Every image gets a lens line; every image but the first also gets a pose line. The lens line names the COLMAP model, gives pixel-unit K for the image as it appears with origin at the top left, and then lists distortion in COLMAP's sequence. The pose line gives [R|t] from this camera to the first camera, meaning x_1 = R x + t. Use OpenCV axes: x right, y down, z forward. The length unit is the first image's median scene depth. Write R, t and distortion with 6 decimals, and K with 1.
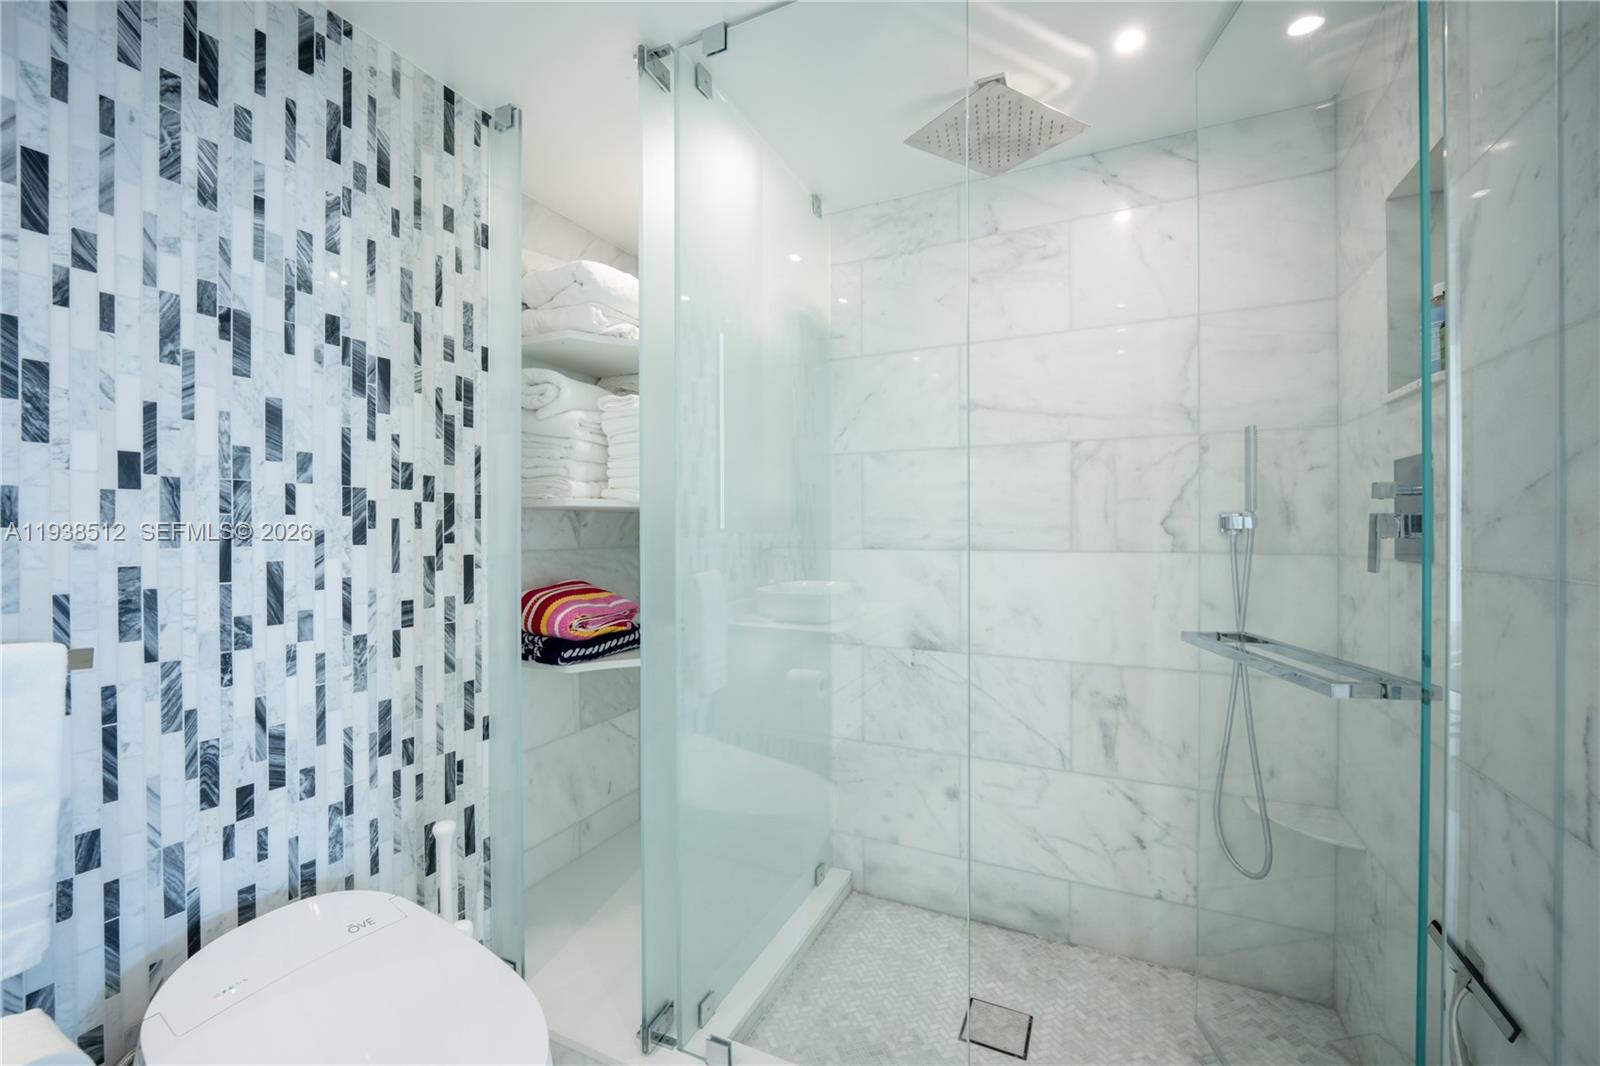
lens RADIAL K [[643.5, 0, 802.0], [0, 643.5, 533.7], [0, 0, 1]] dist [-0.014517, 0.000086]
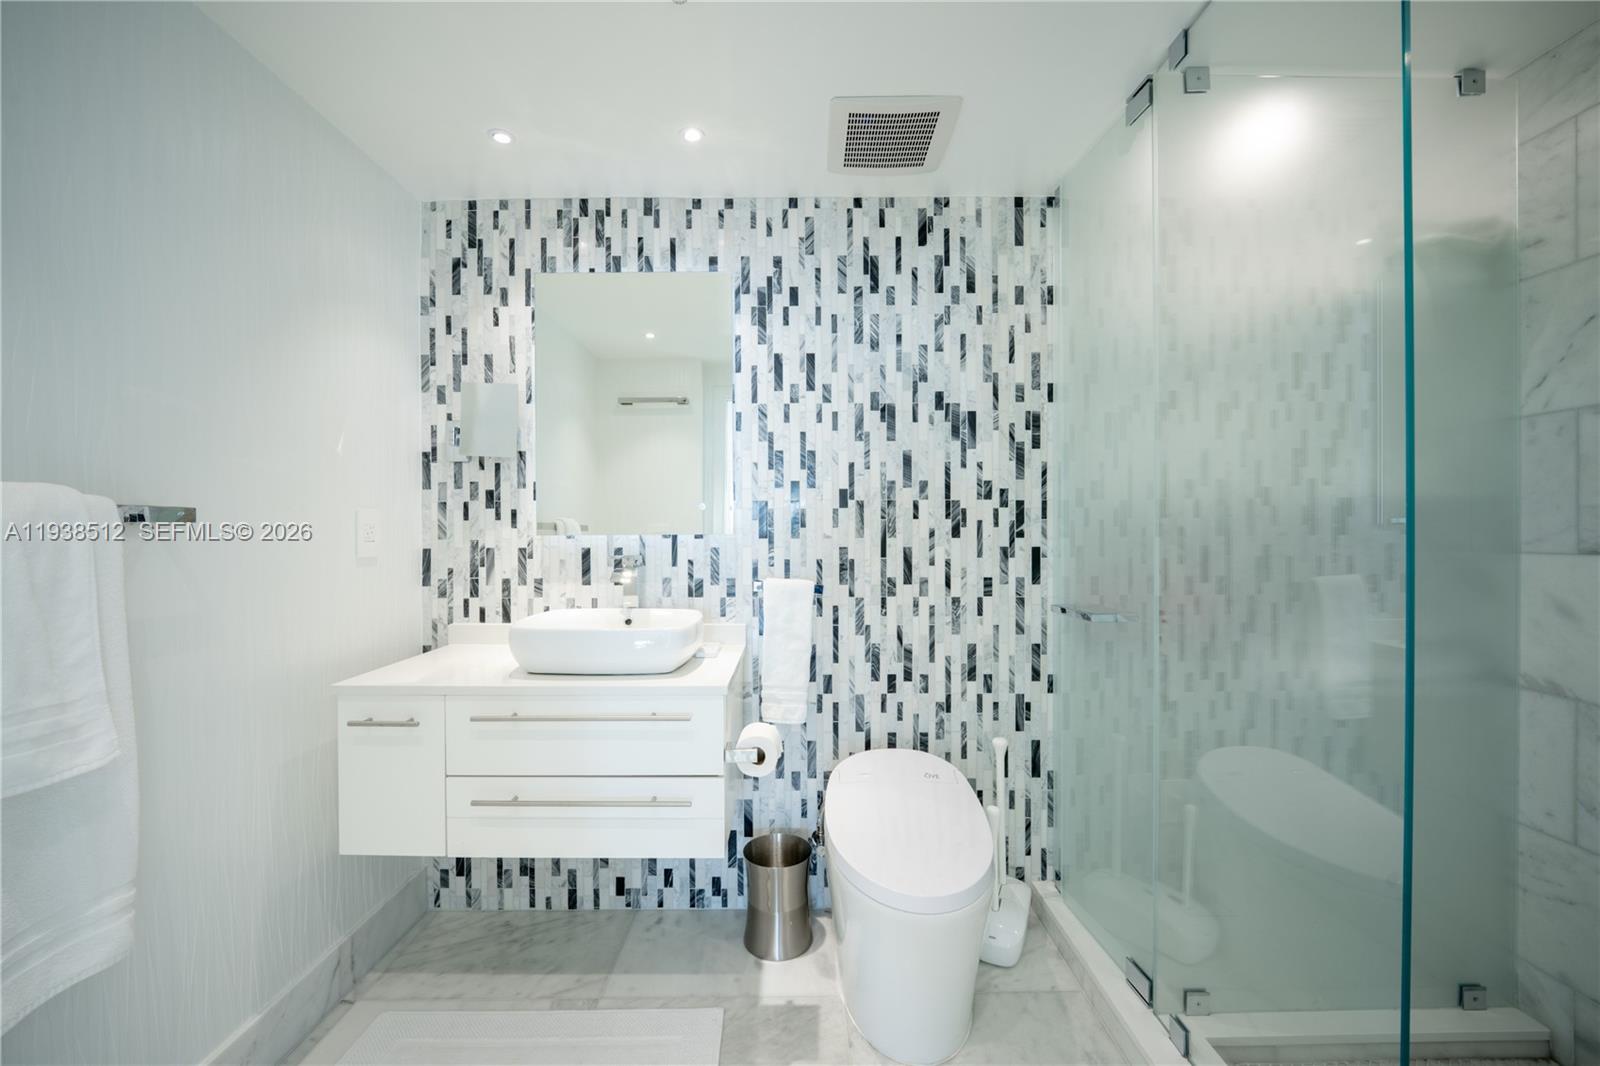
lens RADIAL K [[643.5, 0, 800.7], [0, 643.5, 535.9], [0, 0, 1]] dist [-0.014517, 0.000086]
pose [[0.432929, 0.008182, -0.901391, 0.543432], [-0.000625, 0.999961, 0.008776, -0.000507], [0.901428, -0.003236, 0.432918, 0.005491]]
